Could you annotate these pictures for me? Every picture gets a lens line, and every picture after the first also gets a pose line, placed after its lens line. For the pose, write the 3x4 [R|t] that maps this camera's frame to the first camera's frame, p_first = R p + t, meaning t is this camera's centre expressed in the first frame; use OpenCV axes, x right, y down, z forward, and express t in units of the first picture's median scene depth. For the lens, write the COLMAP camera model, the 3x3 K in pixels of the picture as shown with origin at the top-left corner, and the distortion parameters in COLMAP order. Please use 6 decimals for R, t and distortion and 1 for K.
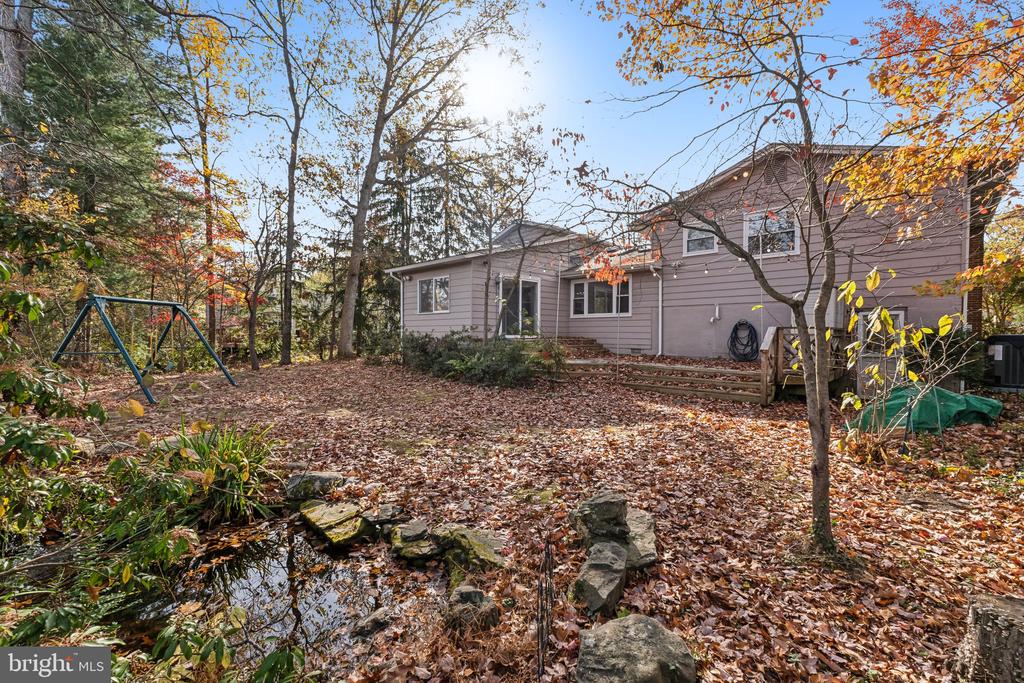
lens RADIAL K [[431.6, 0, 511.9], [0, 431.6, 336.9], [0, 0, 1]] dist [0.001515, 0.000079]
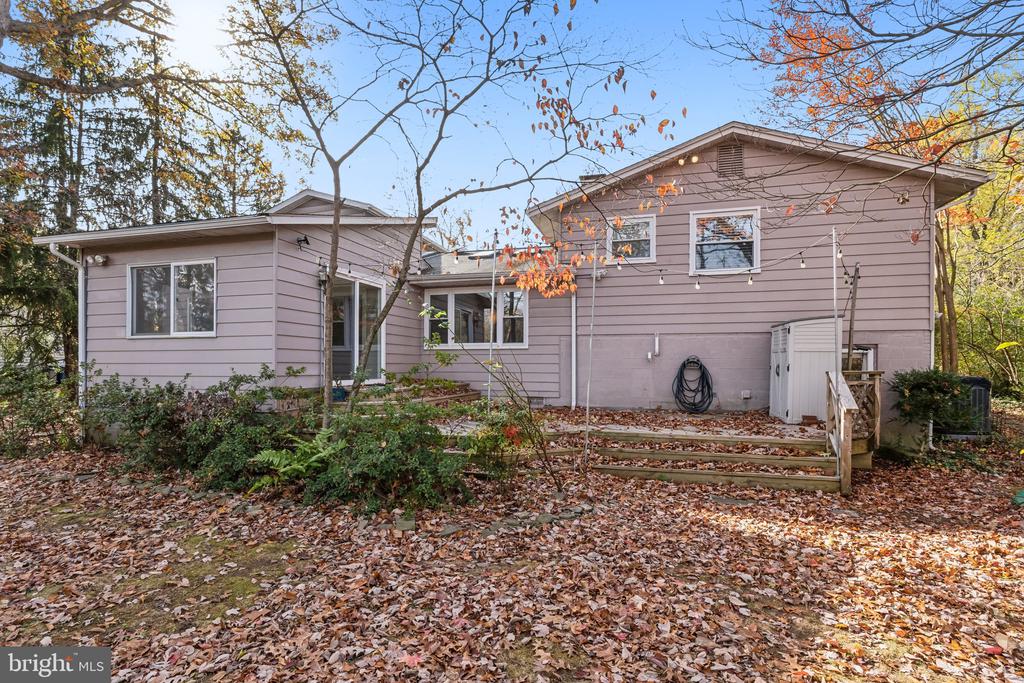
lens RADIAL K [[504.6, 0, 510.3], [0, 504.6, 364.6], [0, 0, 1]] dist [-0.004956, 0.000343]
pose [[0.876188, -0.002466, 0.481963, -0.115871], [0.005233, 0.999977, -0.004398, -0.018575], [-0.481941, 0.006376, 0.876181, 0.313314]]
